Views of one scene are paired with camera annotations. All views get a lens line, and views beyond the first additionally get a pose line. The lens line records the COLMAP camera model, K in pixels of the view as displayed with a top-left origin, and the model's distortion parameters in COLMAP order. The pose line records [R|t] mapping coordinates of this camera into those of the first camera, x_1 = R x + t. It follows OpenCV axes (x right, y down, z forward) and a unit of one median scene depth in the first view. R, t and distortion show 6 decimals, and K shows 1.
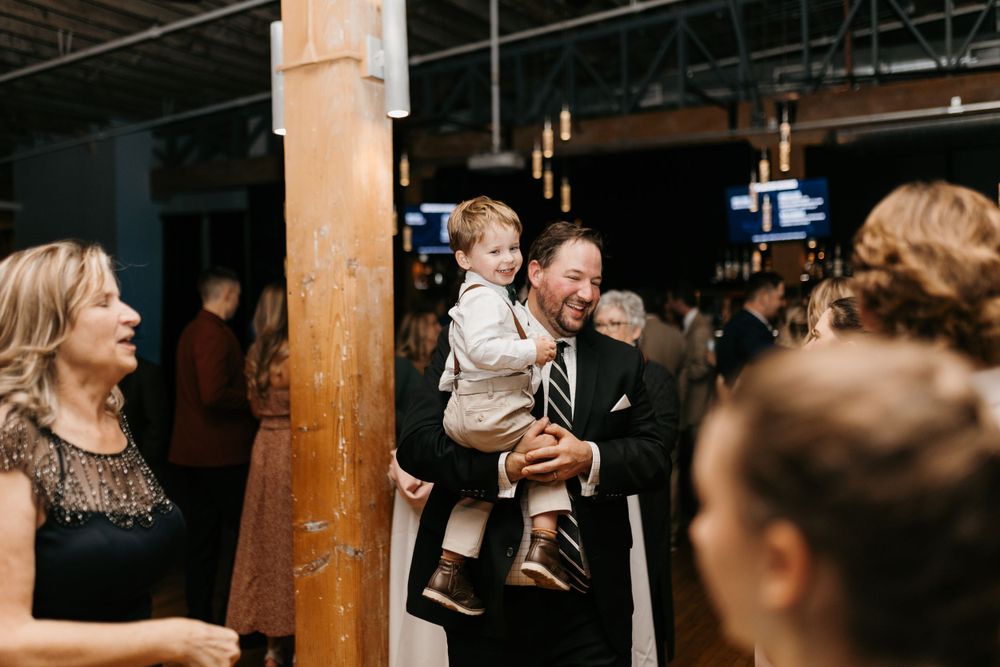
lens RADIAL K [[944.3, 0, 502.7], [0, 944.3, 327.6], [0, 0, 1]] dist [-0.003017, 0.010001]
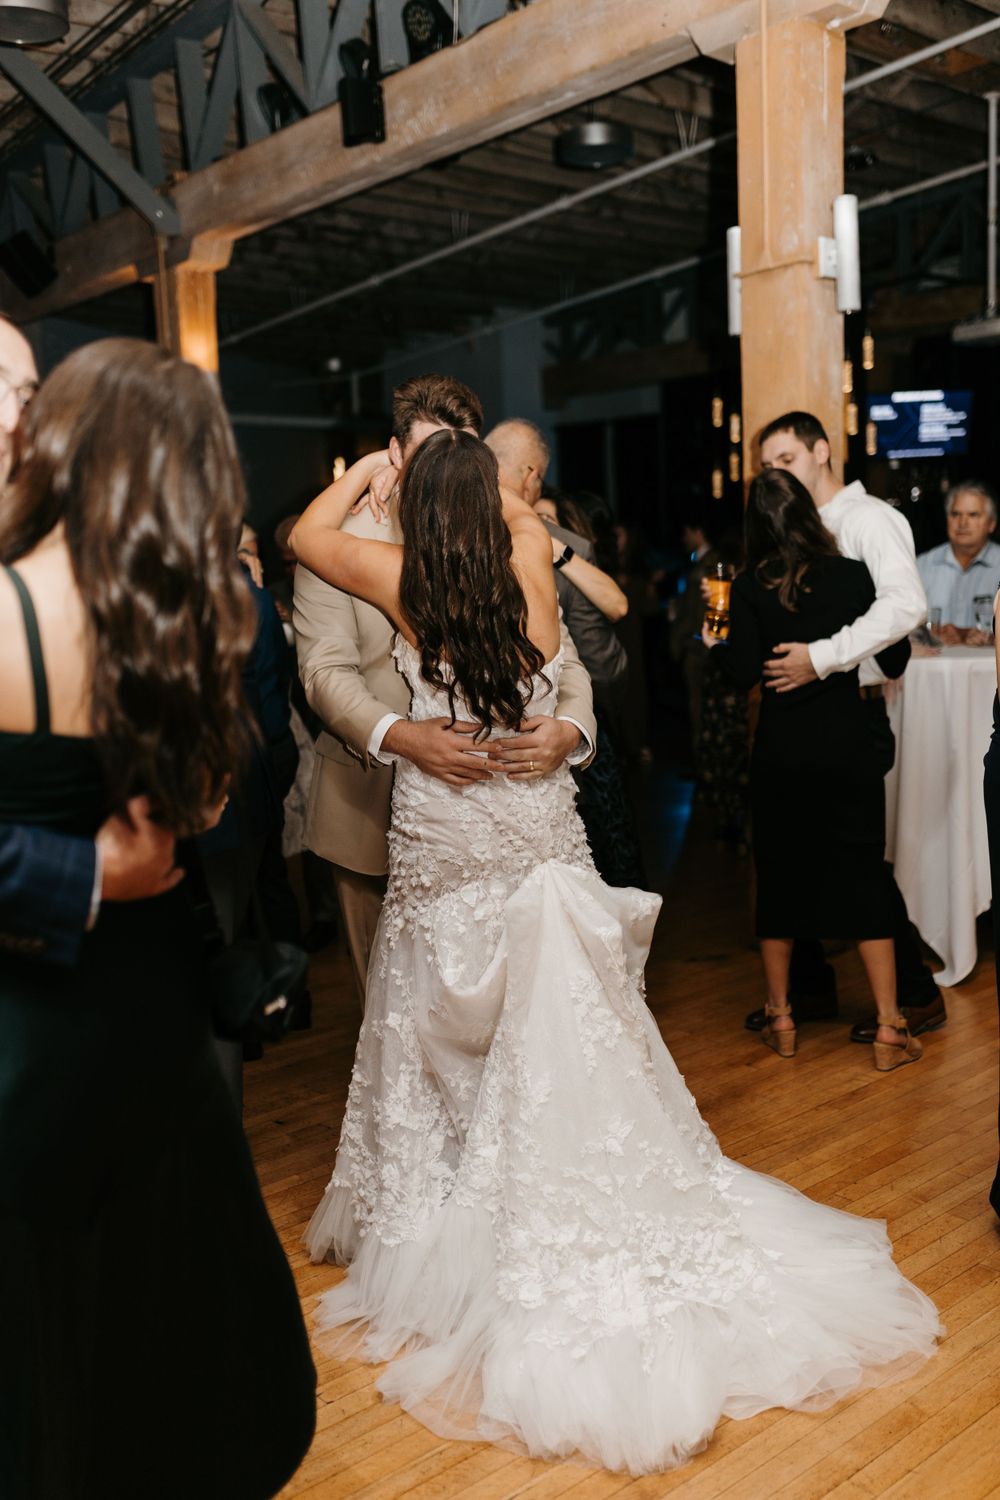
lens RADIAL K [[1416.4, 0, 518.1], [0, 1416.4, 754.3], [0, 0, 1]] dist [-0.003017, 0.010001]
pose [[0.939298, 0.022254, -0.342379, 0.030615], [0.017814, 0.993385, 0.113440, 0.026019], [0.342638, -0.112653, 0.932689, -0.214179]]
